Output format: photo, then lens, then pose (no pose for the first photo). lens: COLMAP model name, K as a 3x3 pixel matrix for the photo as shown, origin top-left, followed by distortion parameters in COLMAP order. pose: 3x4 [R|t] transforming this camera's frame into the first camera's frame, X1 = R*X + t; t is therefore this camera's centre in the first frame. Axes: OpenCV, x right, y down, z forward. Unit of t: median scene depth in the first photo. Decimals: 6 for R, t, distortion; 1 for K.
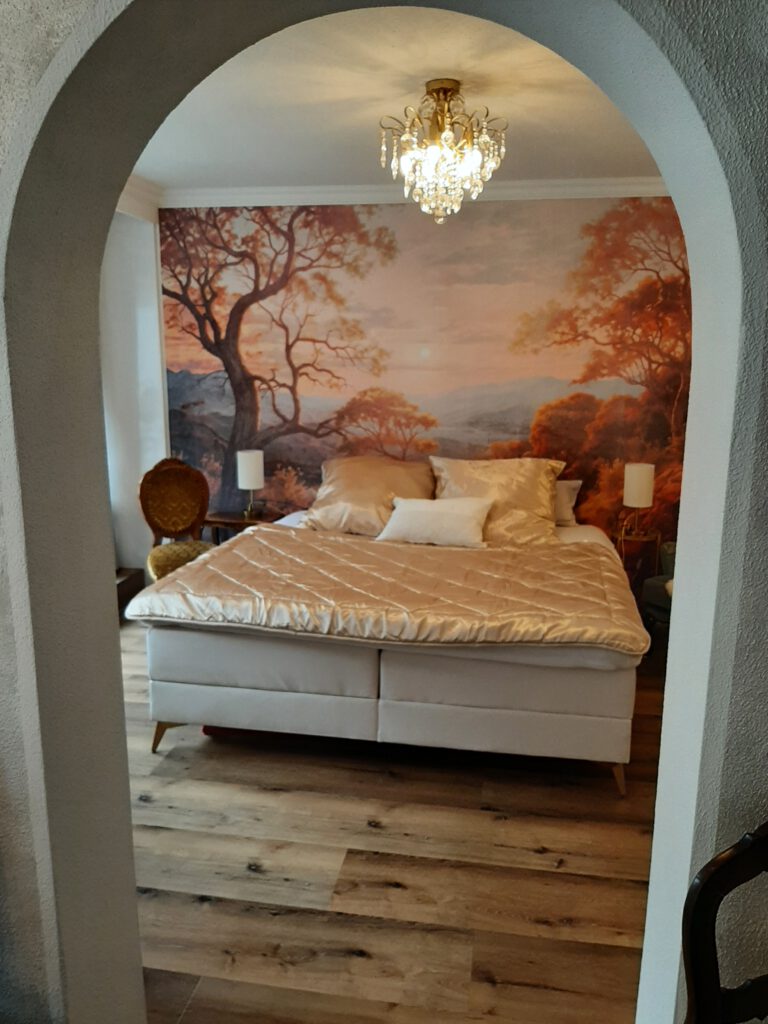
lens RADIAL K [[794.9, 0, 384.2], [0, 794.9, 531.4], [0, 0, 1]] dist [0.087972, -0.234510]
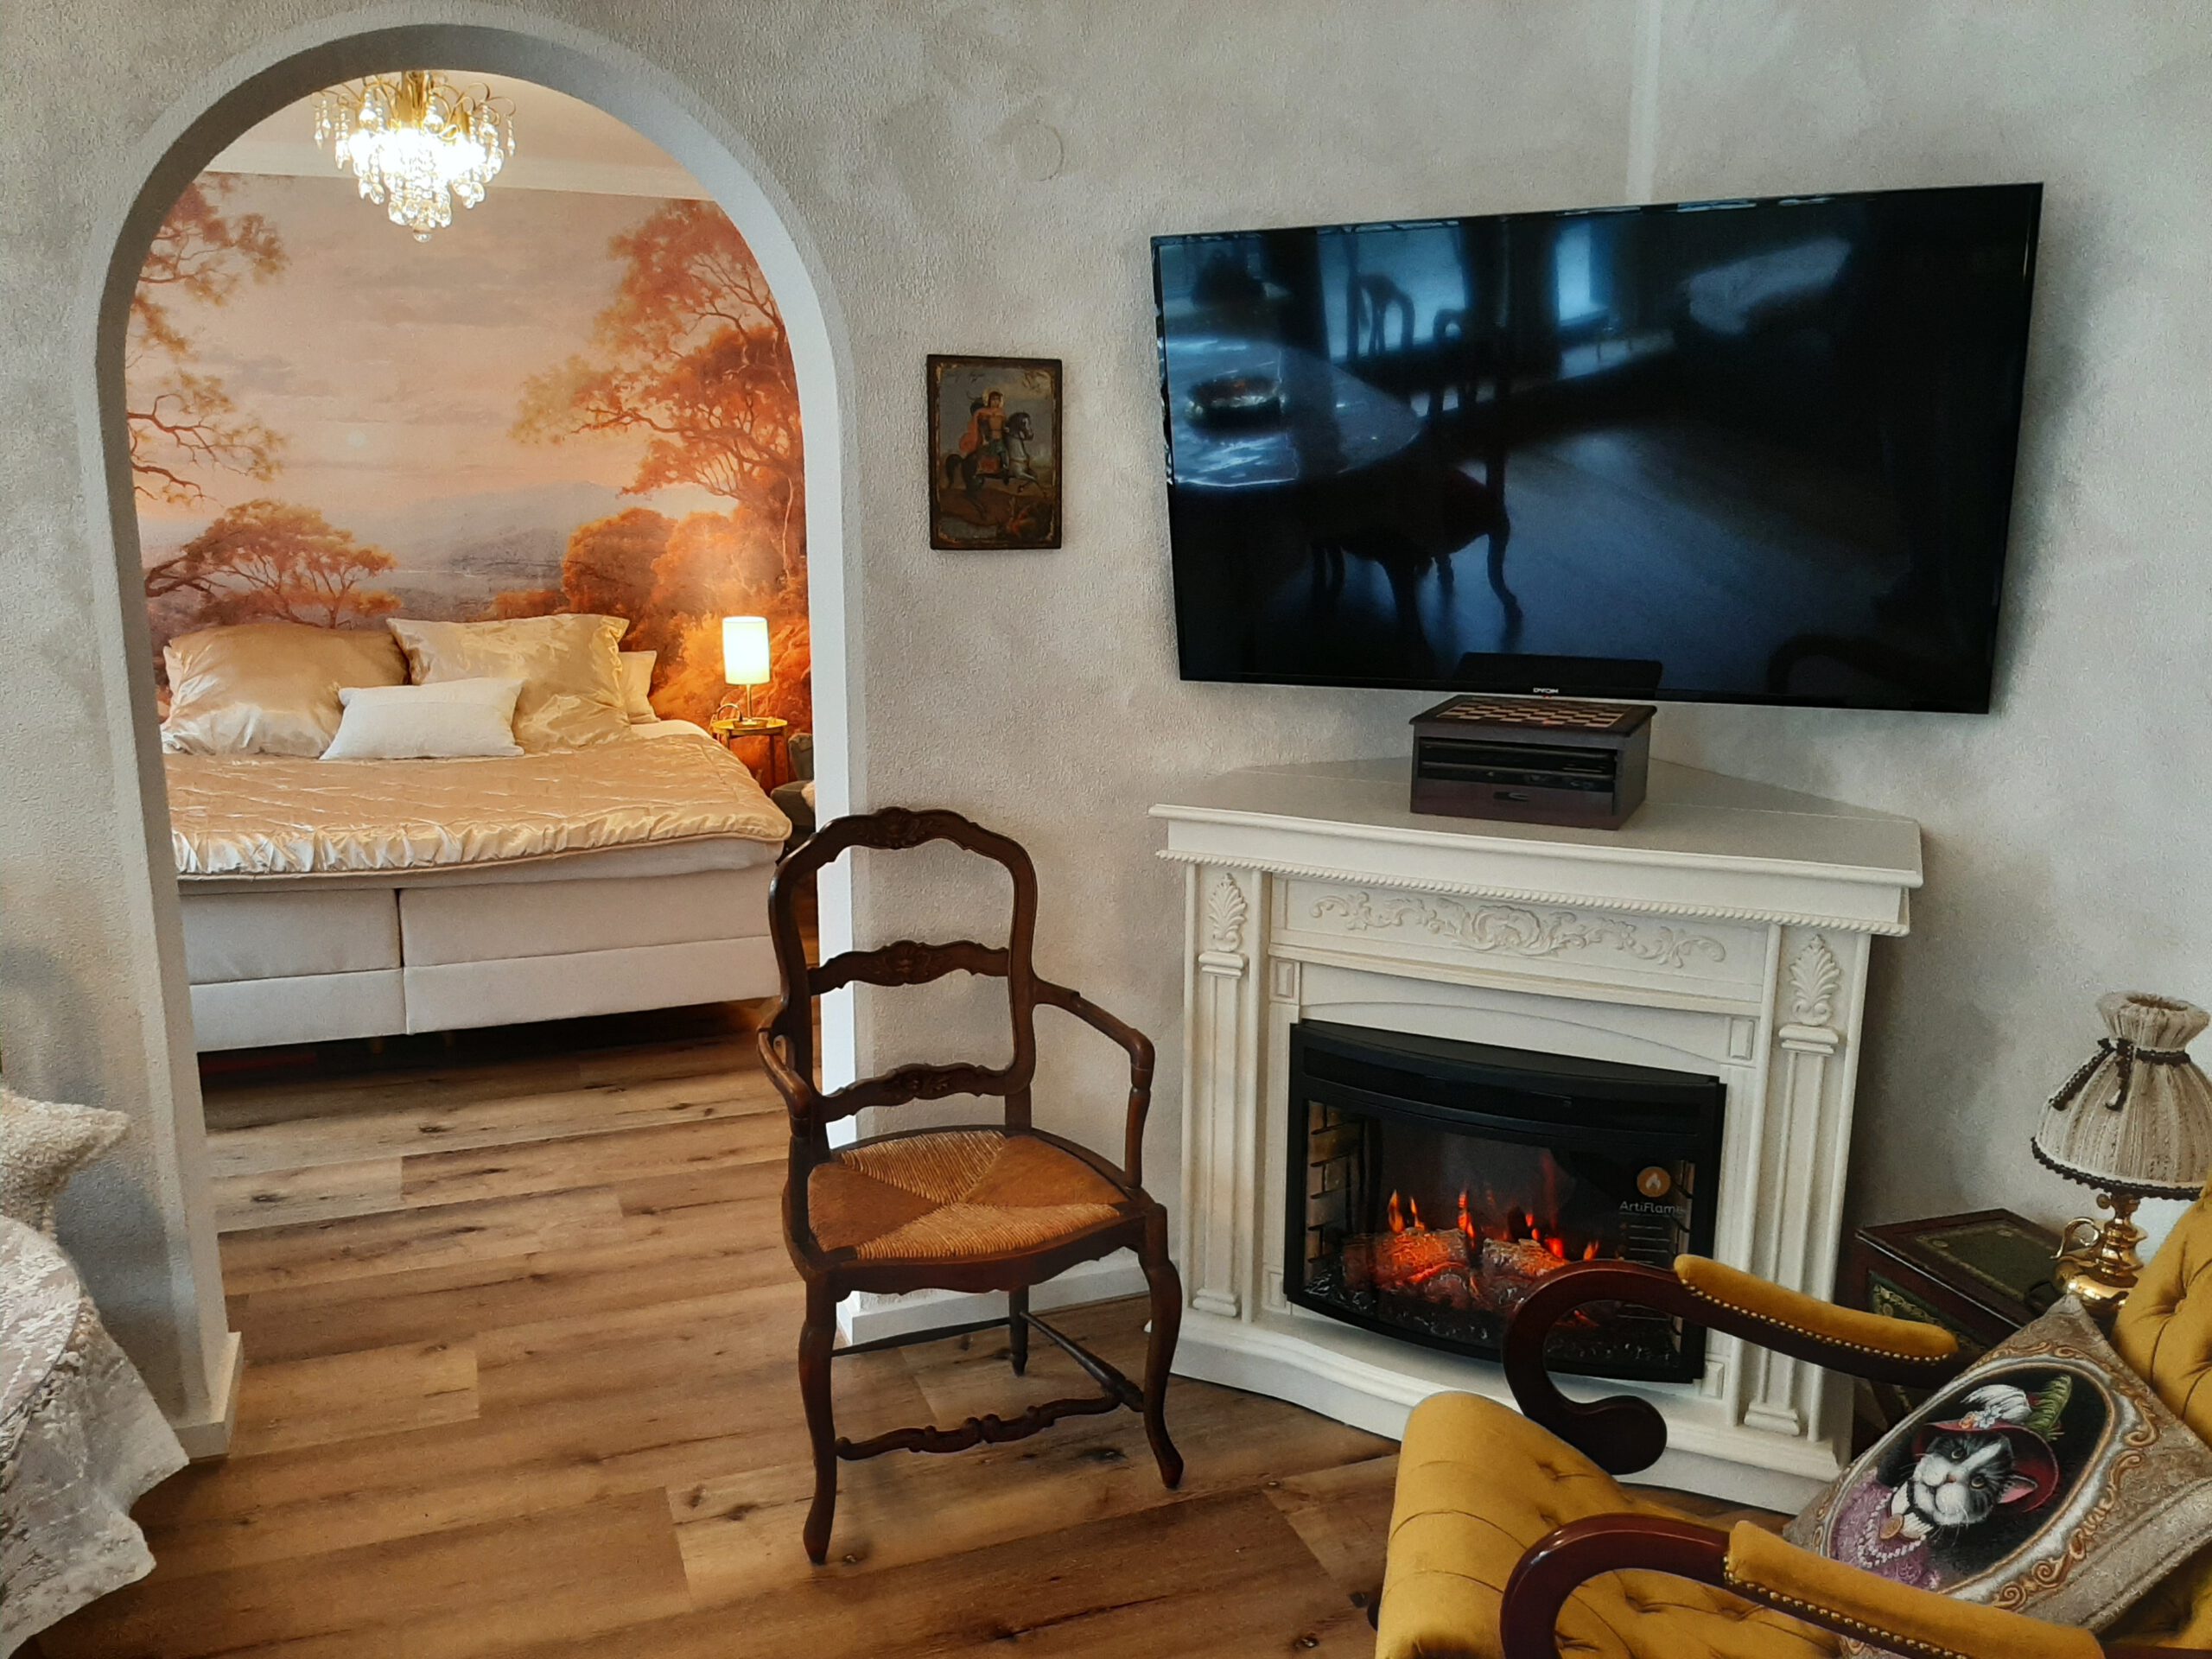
lens RADIAL K [[1724.1, 0, 1098.2], [0, 1724.1, 859.6], [0, 0, 1]] dist [0.090092, -0.172401]
pose [[0.866232, -0.106295, 0.488205, -0.133434], [0.101076, 0.994186, 0.037118, 0.084450], [-0.489312, 0.017193, 0.871939, -0.348335]]
